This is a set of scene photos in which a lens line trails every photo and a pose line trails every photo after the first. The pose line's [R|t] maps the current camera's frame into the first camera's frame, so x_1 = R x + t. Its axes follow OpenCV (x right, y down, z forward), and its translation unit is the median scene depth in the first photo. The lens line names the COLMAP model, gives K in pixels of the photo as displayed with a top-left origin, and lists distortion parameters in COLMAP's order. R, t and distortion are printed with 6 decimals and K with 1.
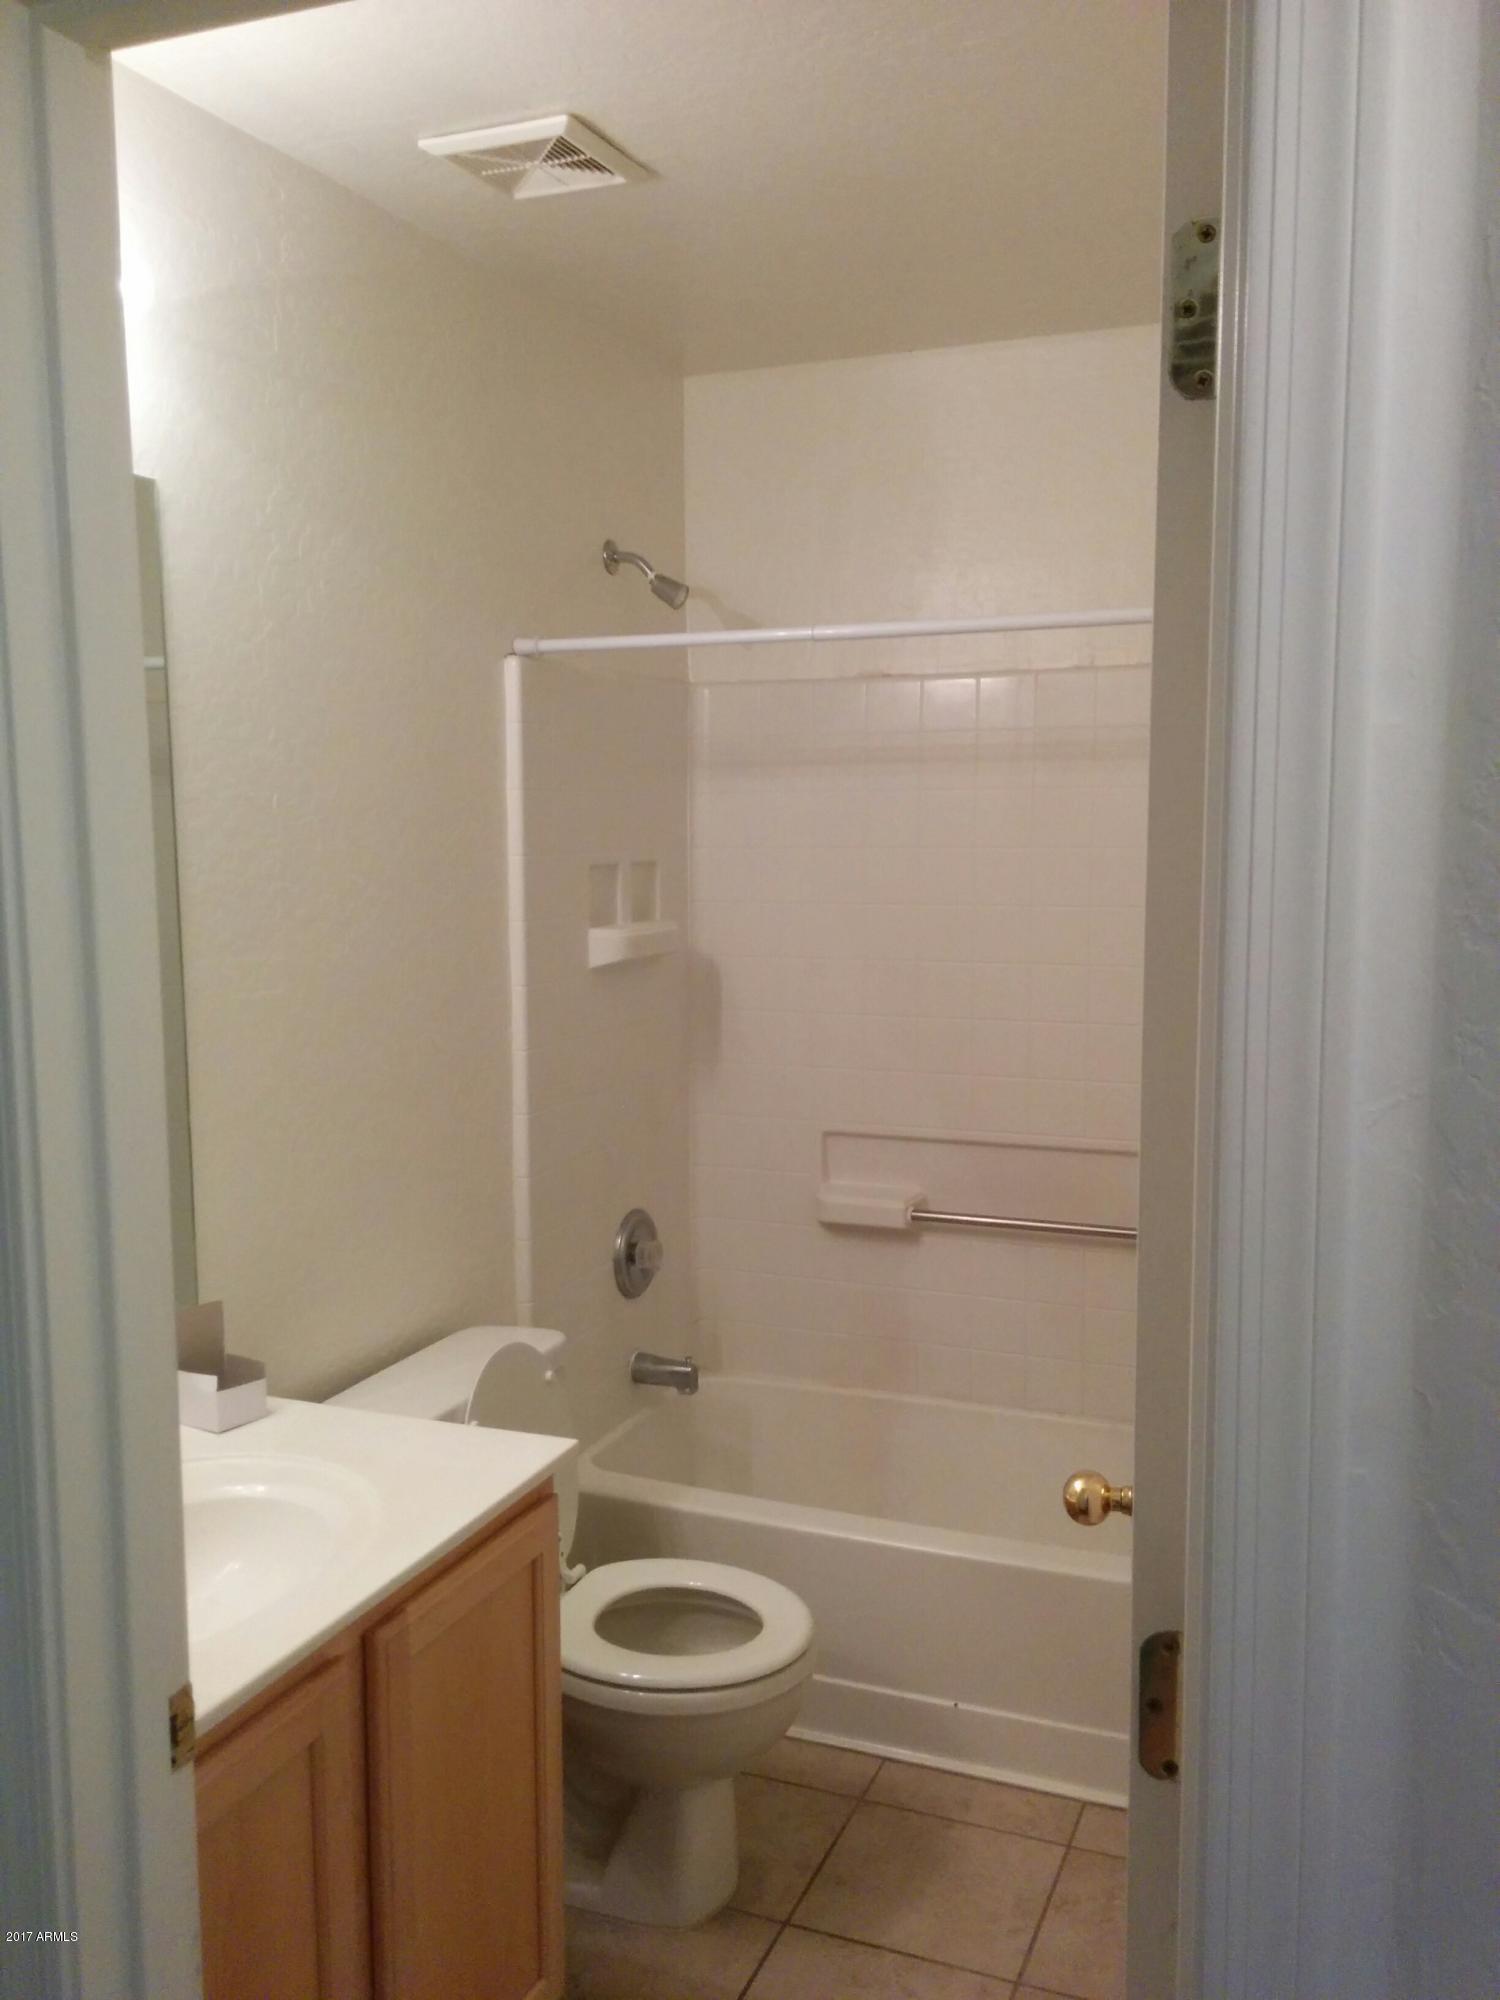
lens RADIAL K [[1765.7, 0, 747.8], [0, 1765.7, 1047.4], [0, 0, 1]] dist [0.075664, -0.004086]
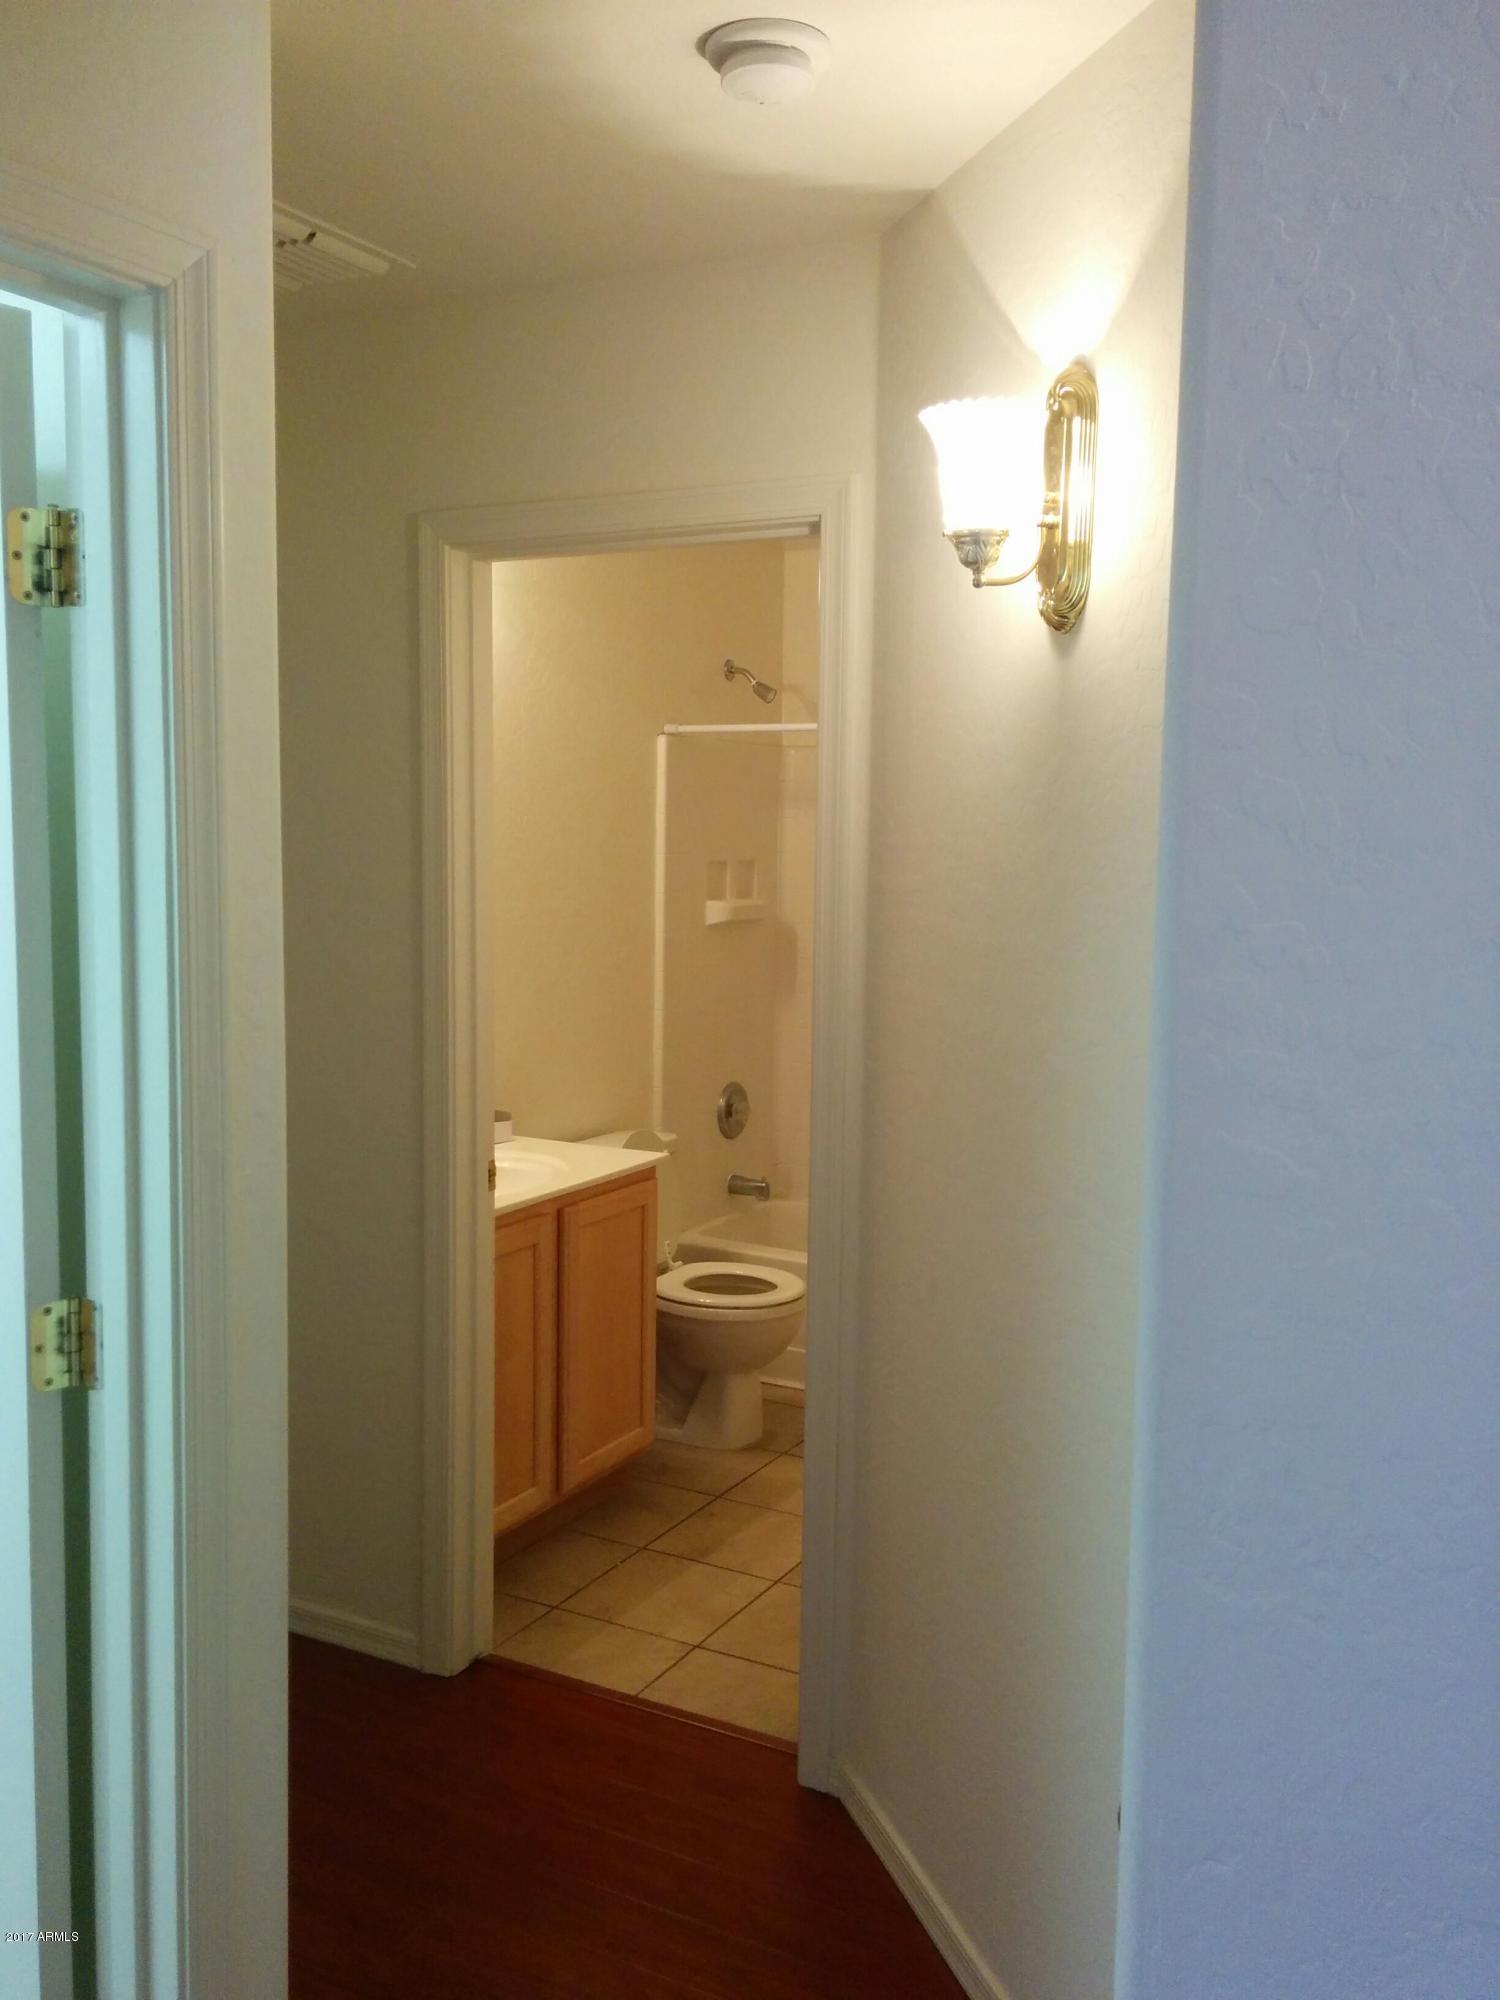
lens RADIAL K [[1733.5, 0, 750.0], [0, 1733.5, 1000.0], [0, 0, 1]] dist [0.065609, -0.117589]
pose [[0.993642, 0.028219, -0.108990, 0.120892], [-0.031809, 0.999003, -0.031339, 0.069452], [0.107997, 0.034607, 0.993549, -0.545436]]
